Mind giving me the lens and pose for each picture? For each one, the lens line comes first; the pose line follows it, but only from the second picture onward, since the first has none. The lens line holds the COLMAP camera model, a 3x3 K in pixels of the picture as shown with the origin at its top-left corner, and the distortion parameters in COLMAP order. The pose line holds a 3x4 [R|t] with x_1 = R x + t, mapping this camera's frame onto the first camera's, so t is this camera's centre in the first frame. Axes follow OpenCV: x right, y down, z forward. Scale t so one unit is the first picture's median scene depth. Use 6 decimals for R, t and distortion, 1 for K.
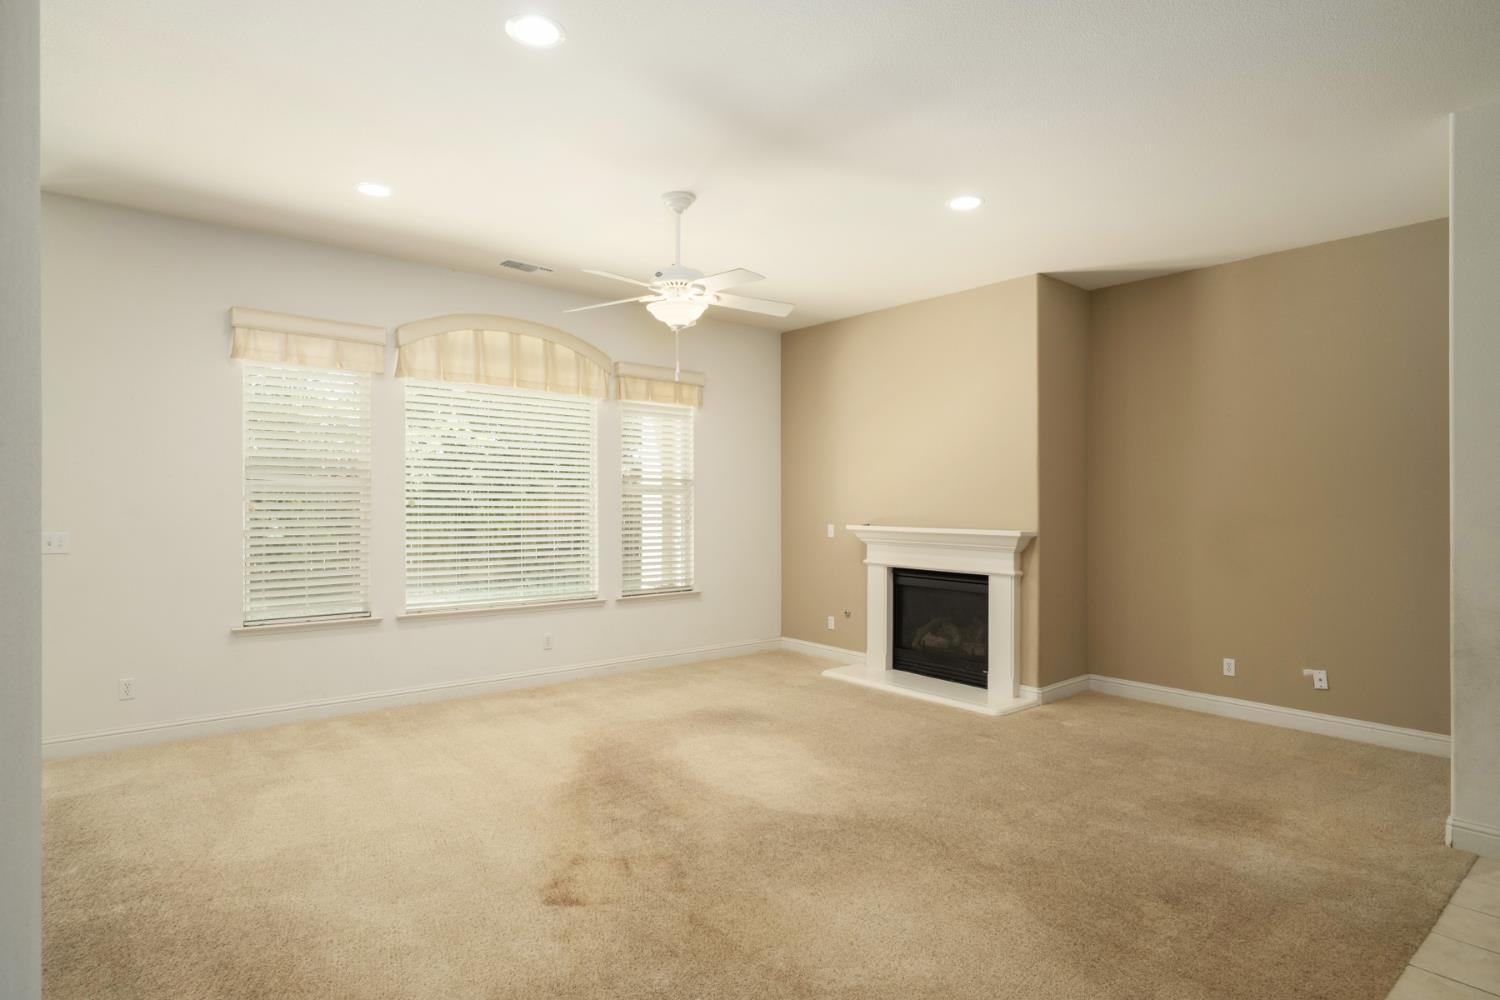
lens RADIAL K [[799.9, 0, 734.6], [0, 799.9, 496.6], [0, 0, 1]] dist [-0.001008, 0.001185]
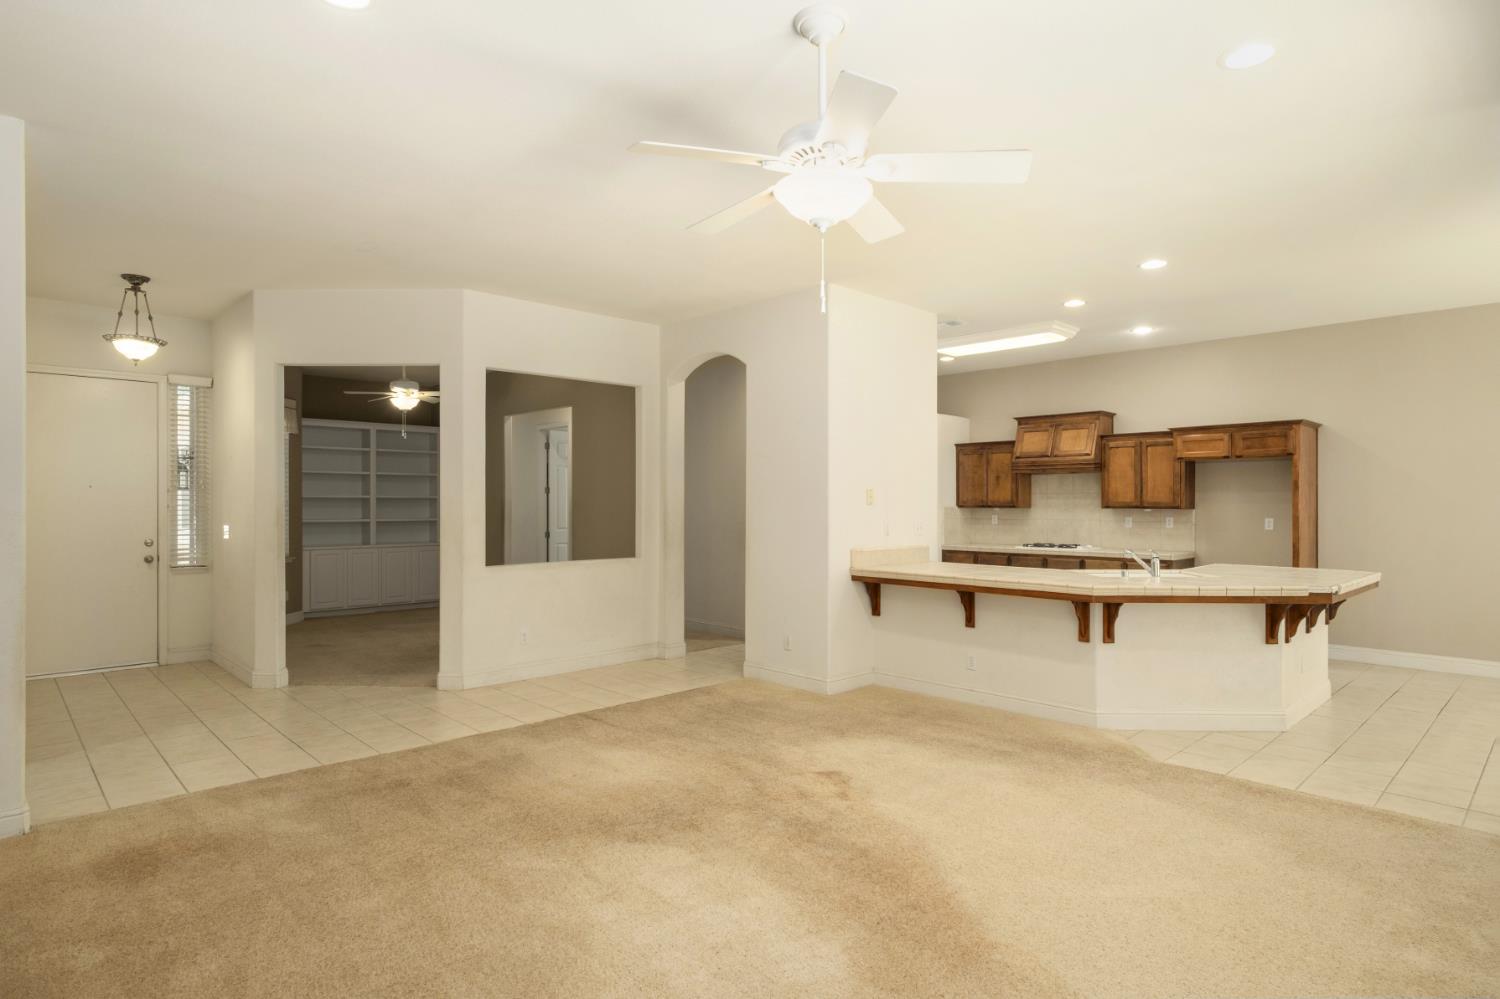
lens RADIAL K [[799.9, 0, 739.7], [0, 799.9, 502.1], [0, 0, 1]] dist [-0.001008, 0.001185]
pose [[-0.997514, -0.006870, -0.070128, 0.028665], [-0.006352, 0.999951, -0.007616, 0.007294], [0.070177, -0.007151, -0.997509, 1.235192]]
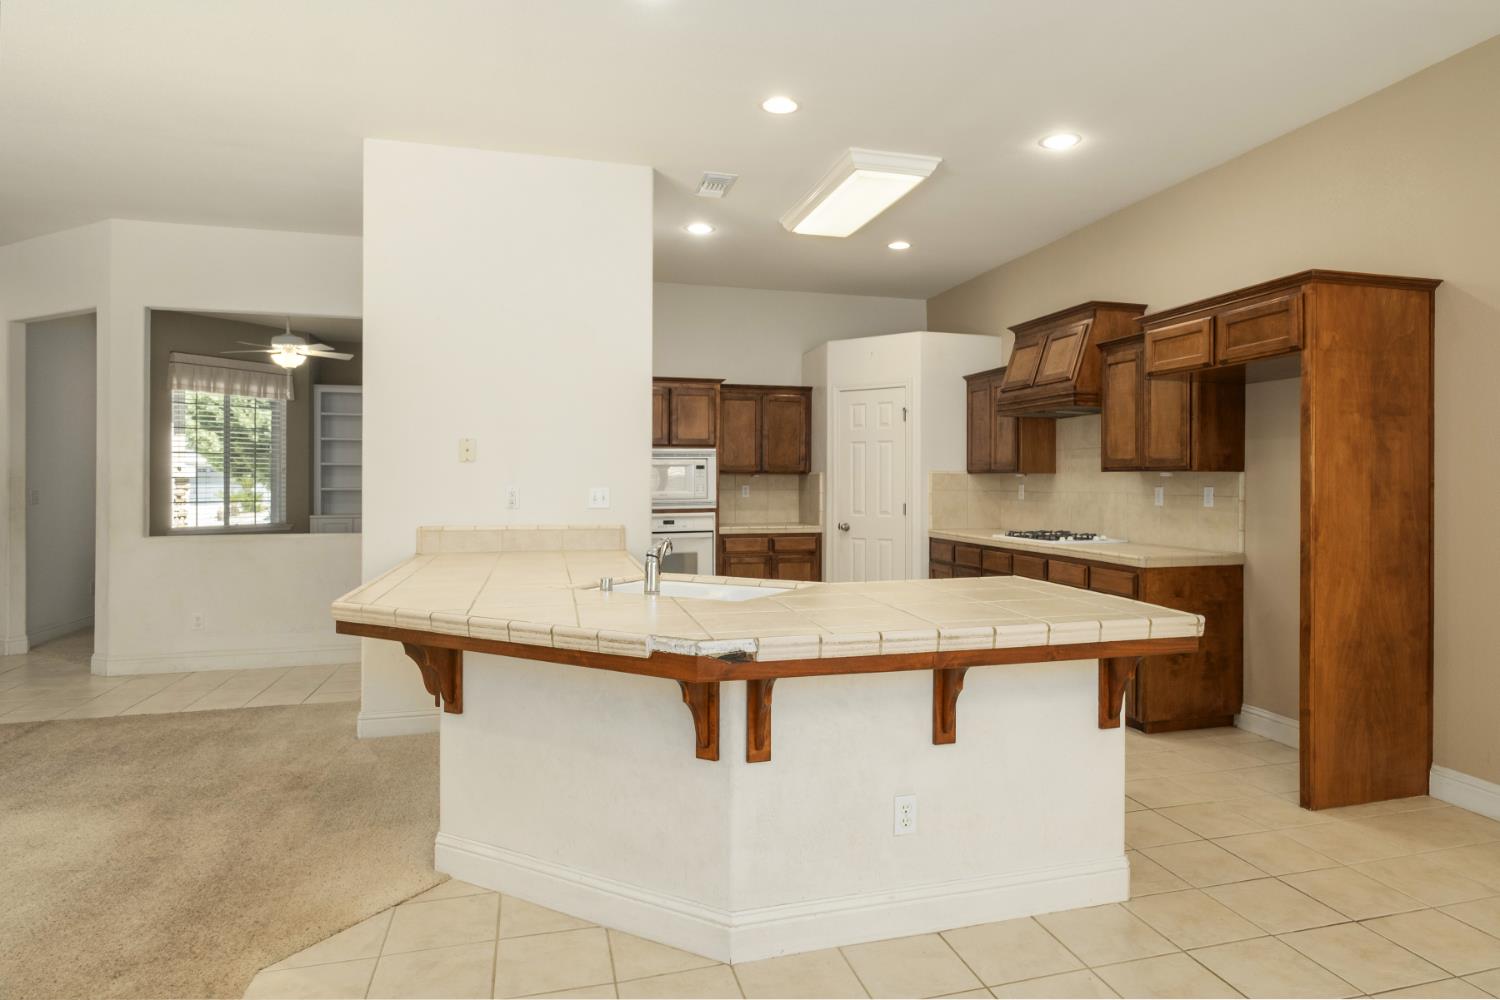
lens RADIAL K [[876.9, 0, 808.1], [0, 876.9, 482.3], [0, 0, 1]] dist [0.002332, -0.001951]
pose [[-0.924446, -0.008292, 0.381224, -0.836387], [-0.009523, 0.999954, -0.001344, 0.018924], [-0.381195, -0.004873, -0.924482, 0.769594]]
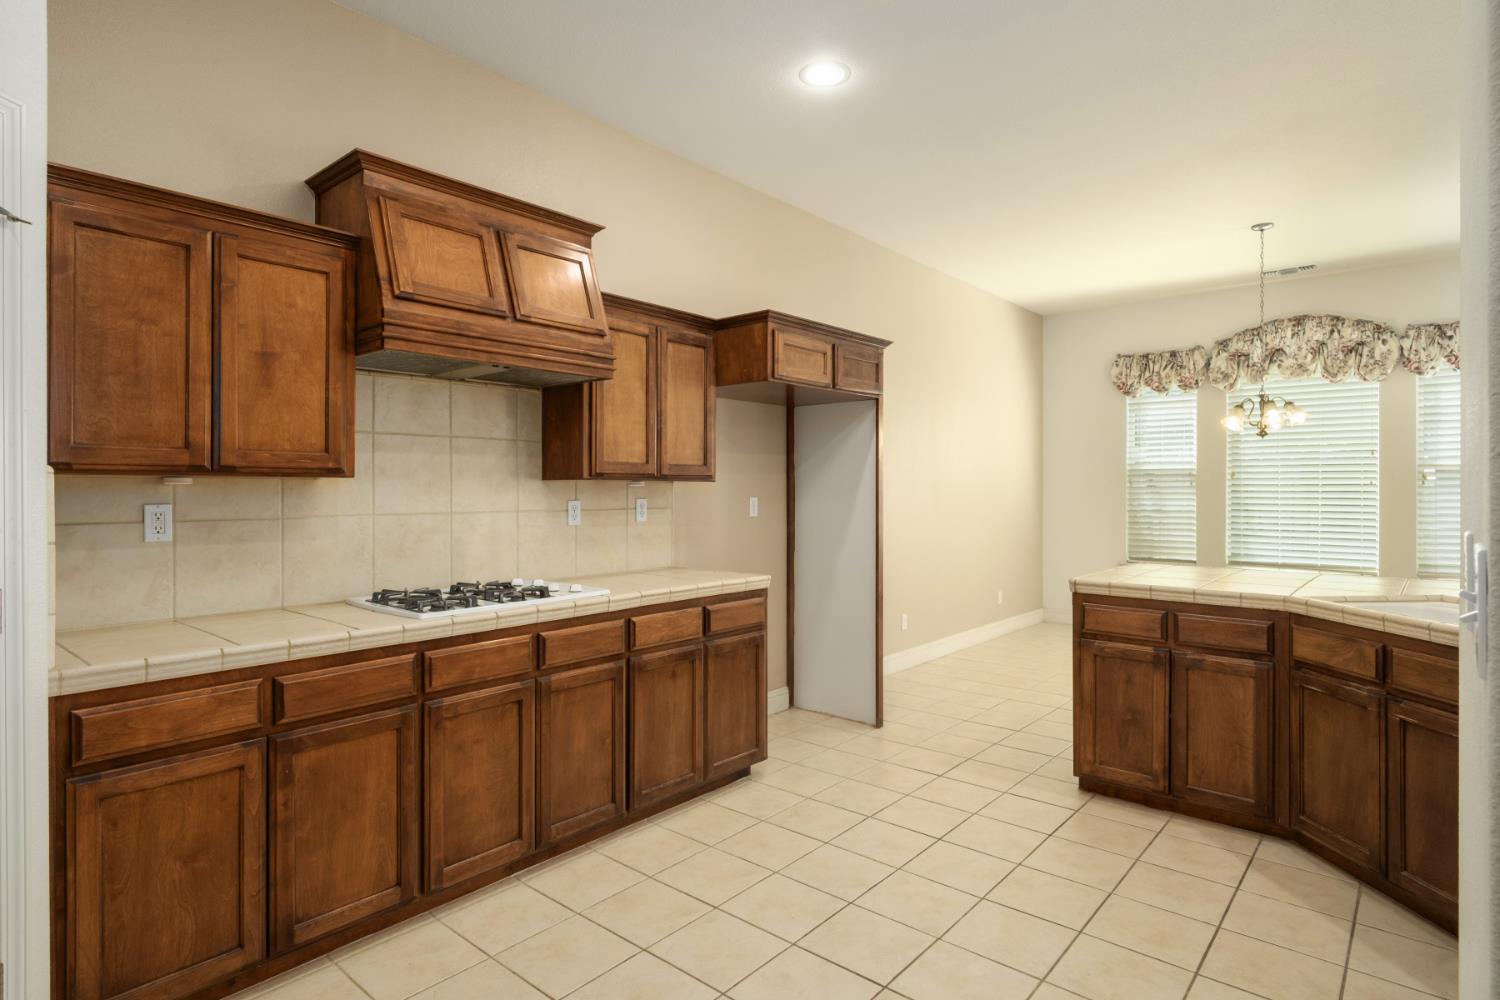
lens RADIAL K [[799.9, 0, 734.2], [0, 799.9, 491.1], [0, 0, 1]] dist [-0.001008, 0.001185]
pose [[0.161138, -0.003124, -0.986927, -0.163920], [0.009000, 0.999958, -0.001696, 0.013862], [0.986891, -0.008609, 0.161160, -0.223469]]
